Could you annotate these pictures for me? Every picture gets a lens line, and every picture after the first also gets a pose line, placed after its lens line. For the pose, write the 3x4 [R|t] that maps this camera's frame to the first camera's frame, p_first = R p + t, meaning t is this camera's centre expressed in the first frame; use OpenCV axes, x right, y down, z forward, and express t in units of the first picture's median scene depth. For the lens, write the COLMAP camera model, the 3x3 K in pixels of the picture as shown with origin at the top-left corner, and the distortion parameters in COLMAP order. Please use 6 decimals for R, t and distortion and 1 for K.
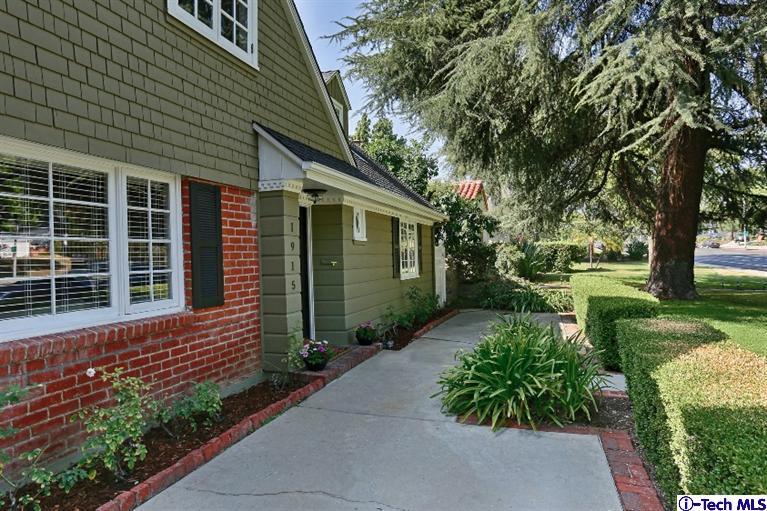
lens RADIAL K [[487.6, 0, 384.3], [0, 487.6, 228.9], [0, 0, 1]] dist [-0.005344, -0.001186]
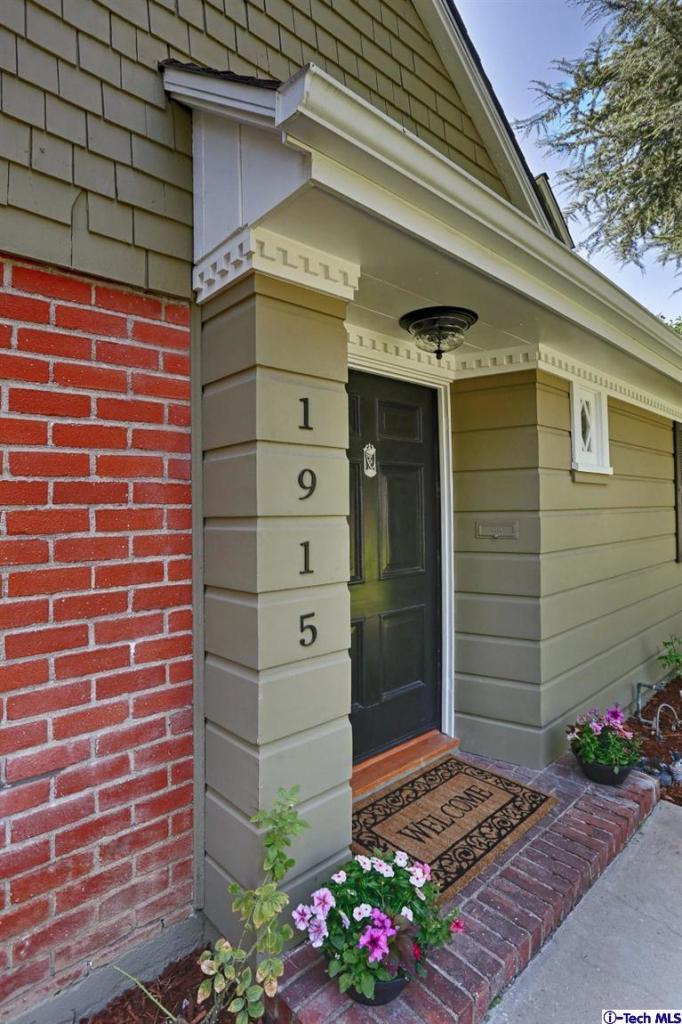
lens RADIAL K [[517.6, 0, 341.0], [0, 517.6, 512.0], [0, 0, 1]] dist [-0.065181, 0.022032]
pose [[0.861110, 0.006935, -0.508372, -0.024476], [0.027241, 0.997841, 0.059755, 0.035243], [0.507689, -0.065304, 0.859062, 0.794697]]
